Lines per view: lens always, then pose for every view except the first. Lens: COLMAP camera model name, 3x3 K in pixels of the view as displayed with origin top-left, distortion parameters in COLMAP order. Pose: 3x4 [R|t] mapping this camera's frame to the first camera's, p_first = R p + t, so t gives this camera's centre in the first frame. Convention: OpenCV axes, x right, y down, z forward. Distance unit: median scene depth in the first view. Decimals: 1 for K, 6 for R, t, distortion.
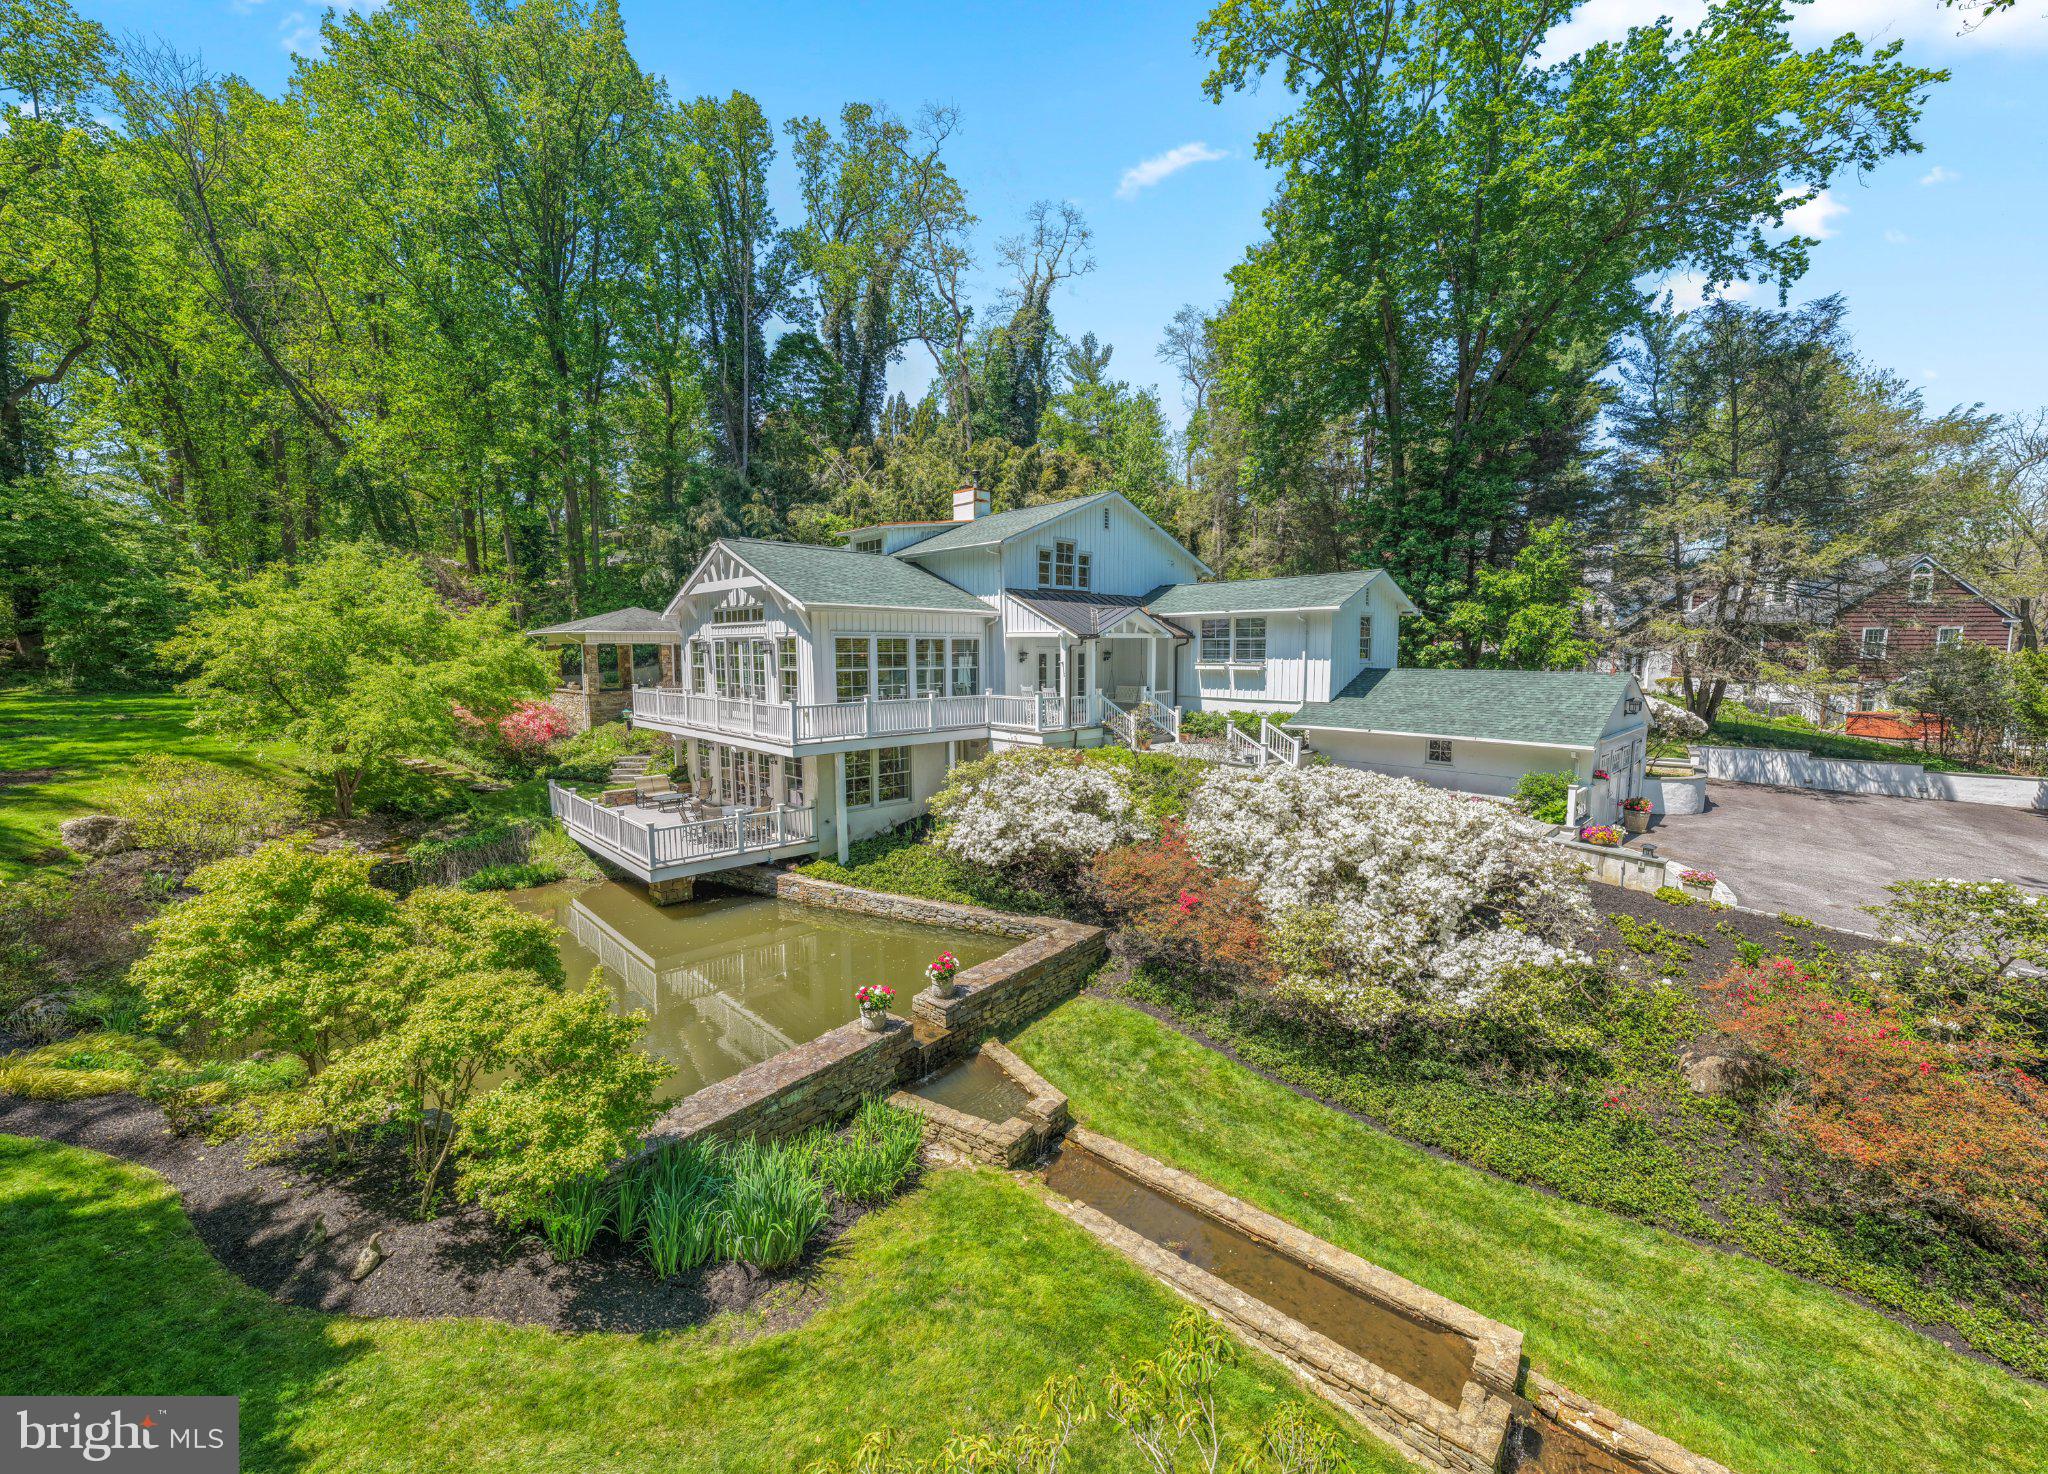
lens RADIAL K [[803.6, 0, 1022.6], [0, 803.6, 735.7], [0, 0, 1]] dist [-0.001790, -0.000963]
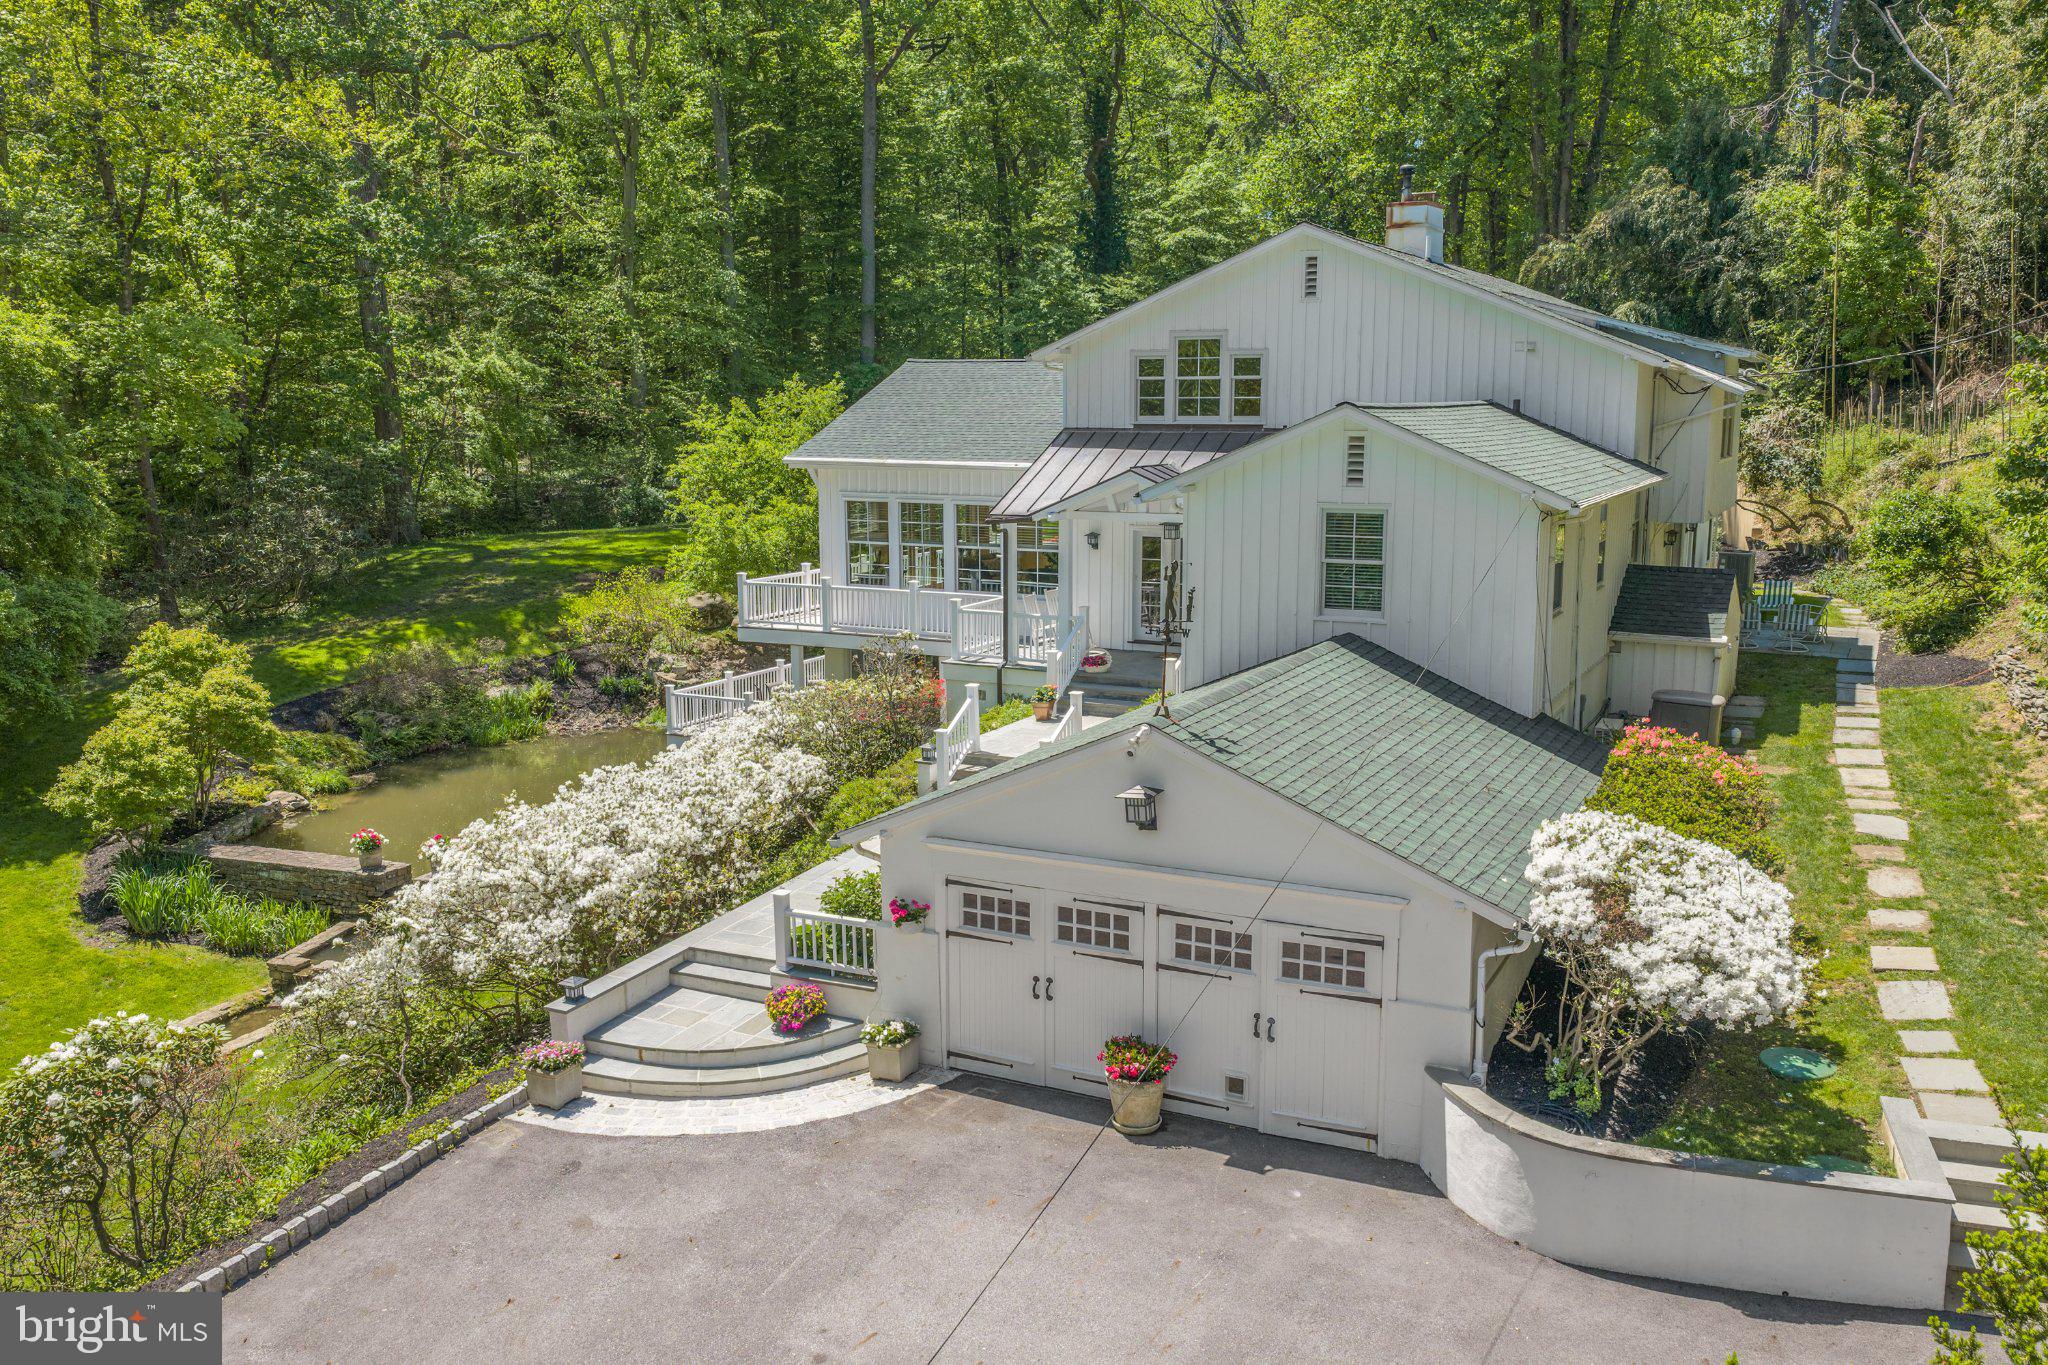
lens RADIAL K [[1686.2, 0, 1012.6], [0, 1686.2, 691.3], [0, 0, 1]] dist [0.021398, -0.038641]
pose [[0.324224, 0.164102, -0.931638, 1.250609], [-0.098268, 0.985353, 0.139365, -0.166668], [0.940863, 0.046365, 0.335601, 0.556885]]
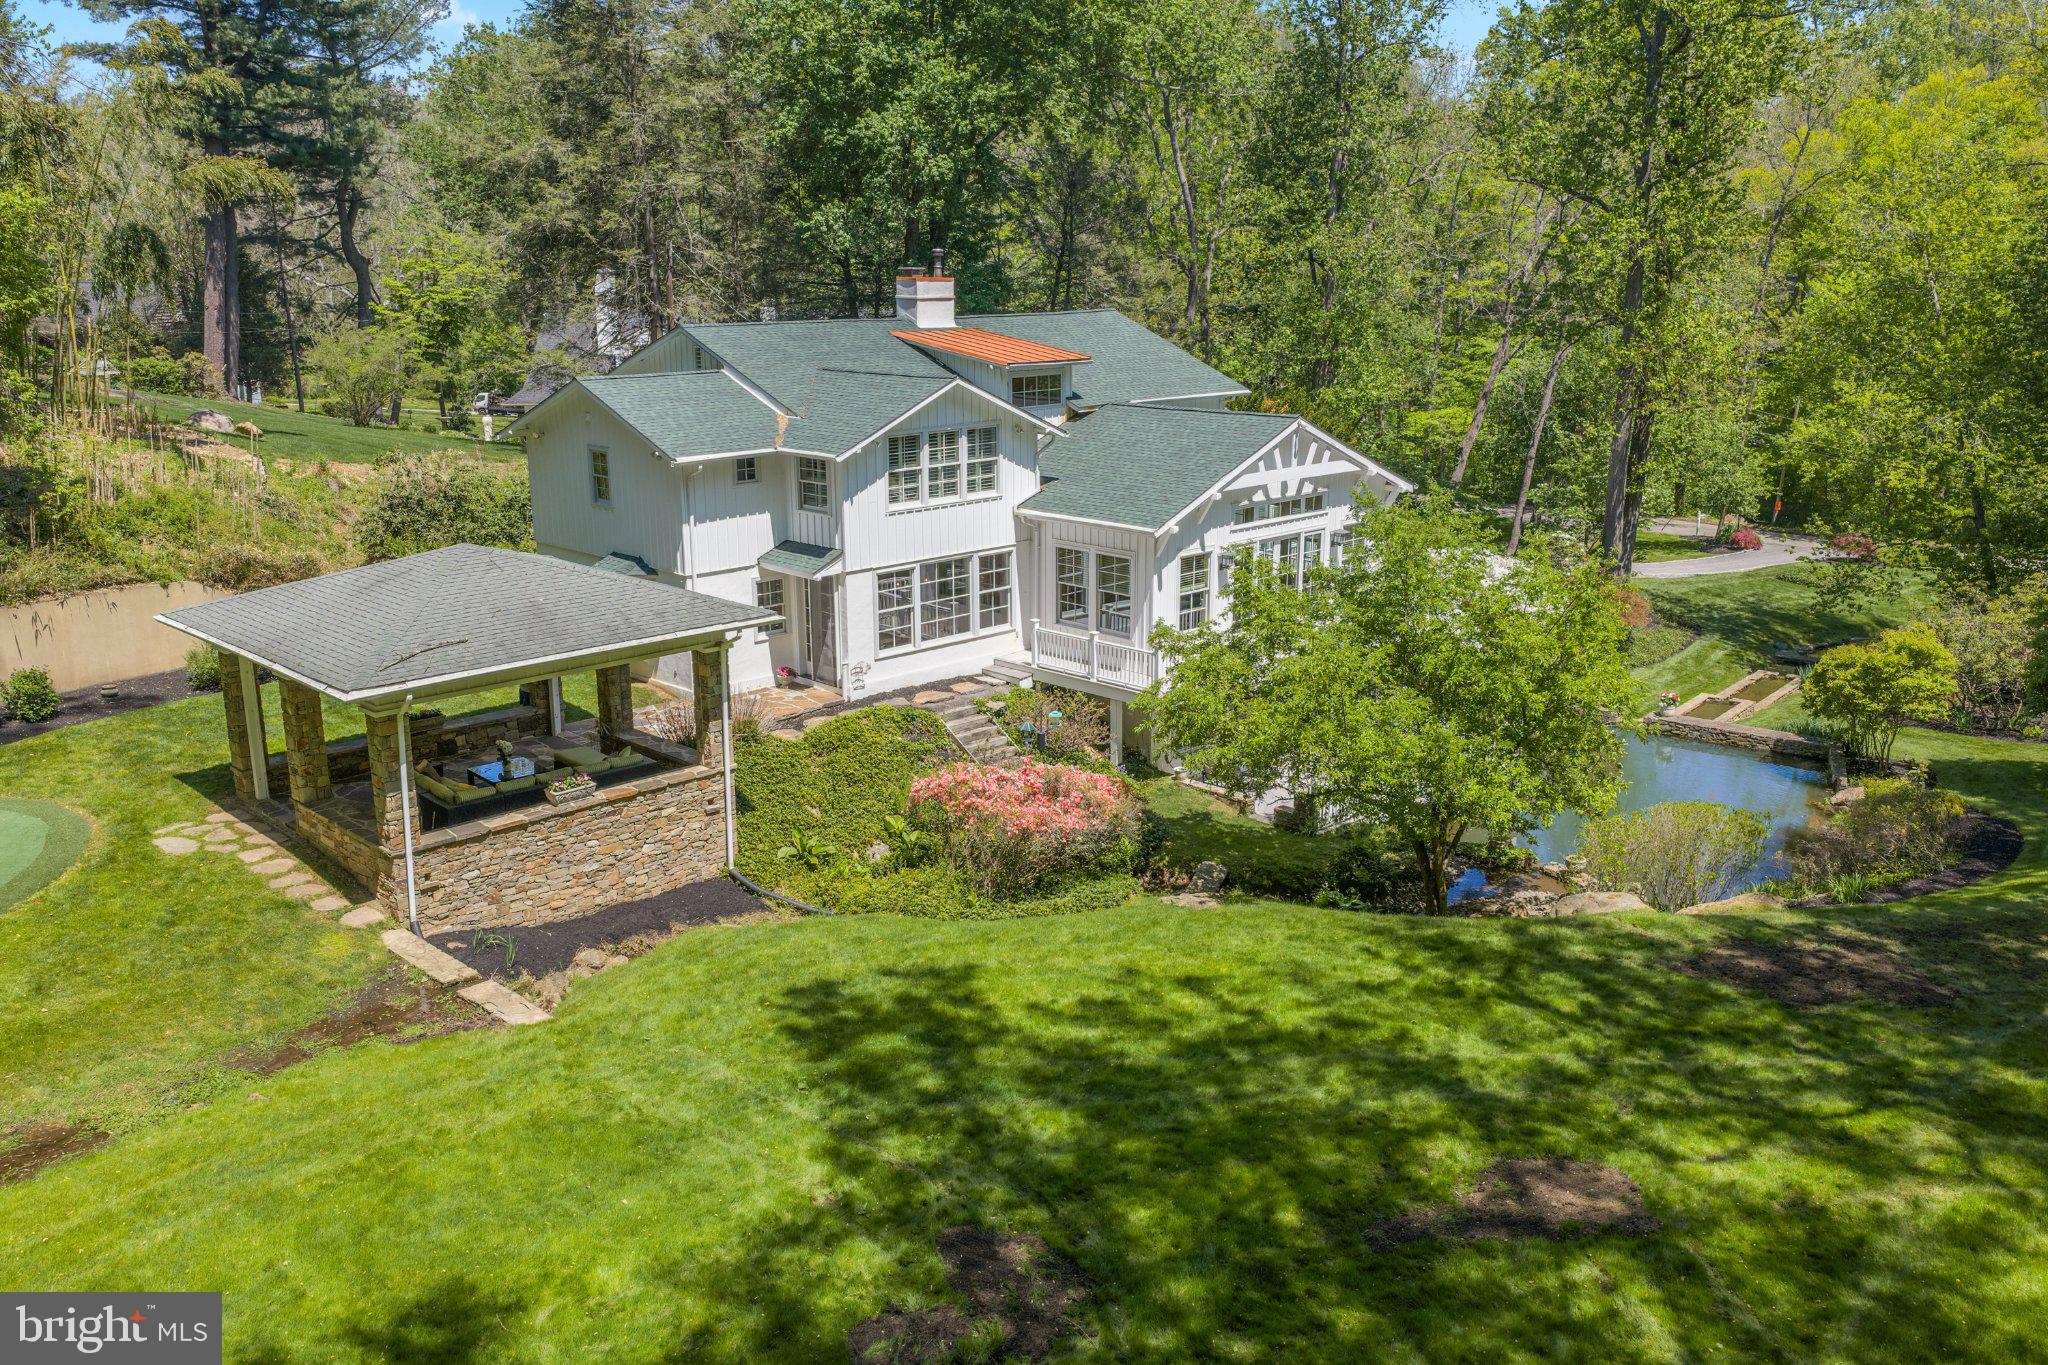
lens RADIAL K [[1686.2, 0, 1021.1], [0, 1686.2, 686.3], [0, 0, 1]] dist [0.021398, -0.038641]
pose [[-0.020439, -0.245818, 0.969100, -2.065991], [0.110641, 0.962793, 0.246552, -0.432166], [-0.993650, 0.112261, 0.007519, 1.297968]]
